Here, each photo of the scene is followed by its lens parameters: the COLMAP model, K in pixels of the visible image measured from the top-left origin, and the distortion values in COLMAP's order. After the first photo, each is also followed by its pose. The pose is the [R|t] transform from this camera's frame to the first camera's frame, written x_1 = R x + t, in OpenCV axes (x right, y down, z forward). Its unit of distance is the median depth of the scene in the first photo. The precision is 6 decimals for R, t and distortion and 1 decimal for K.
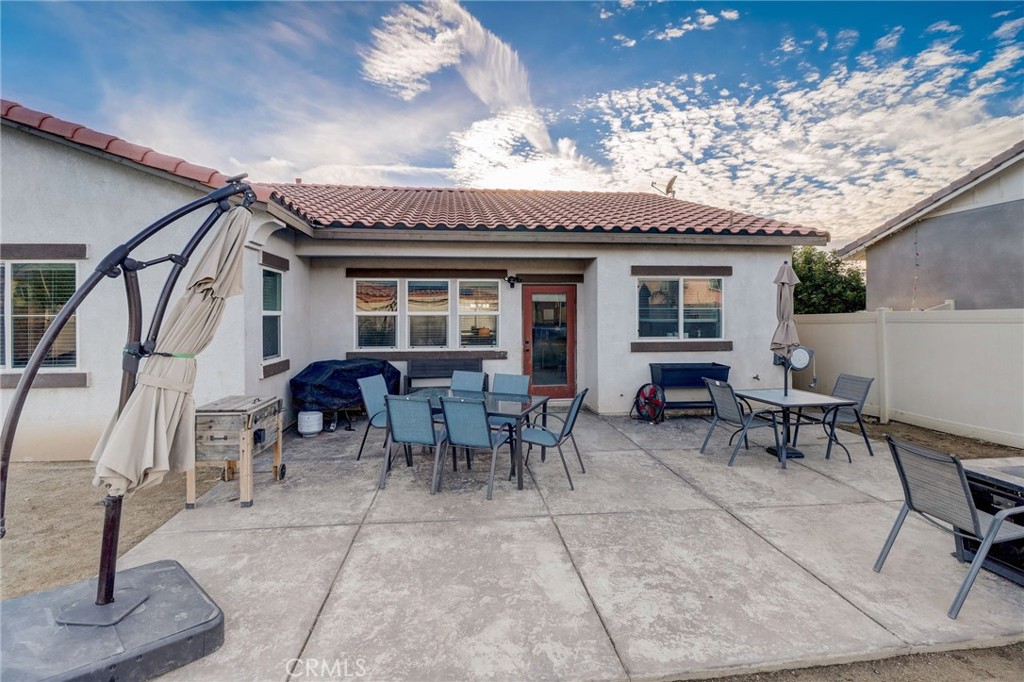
lens RADIAL K [[484.9, 0, 515.4], [0, 484.9, 337.5], [0, 0, 1]] dist [0.000265, -0.010769]
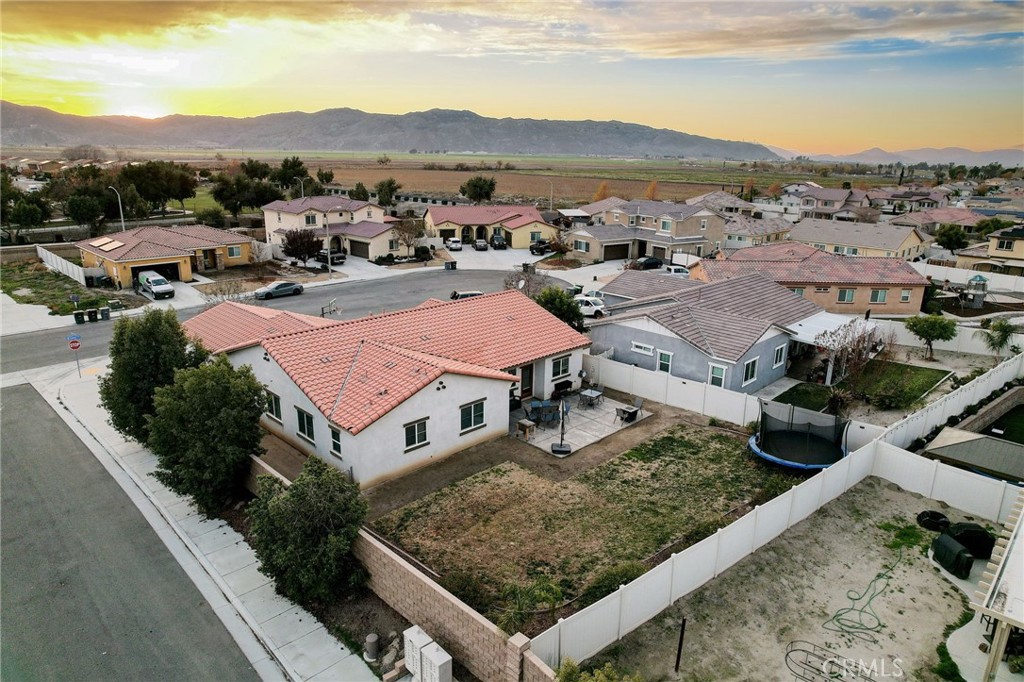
lens RADIAL K [[667.0, 0, 516.2], [0, 667.0, 302.4], [0, 0, 1]] dist [-0.079982, 0.076194]
pose [[0.785006, -0.115185, 0.608686, -0.078532], [0.000394, 0.982655, 0.185445, -0.039764], [-0.619488, -0.145336, 0.771435, -0.069196]]
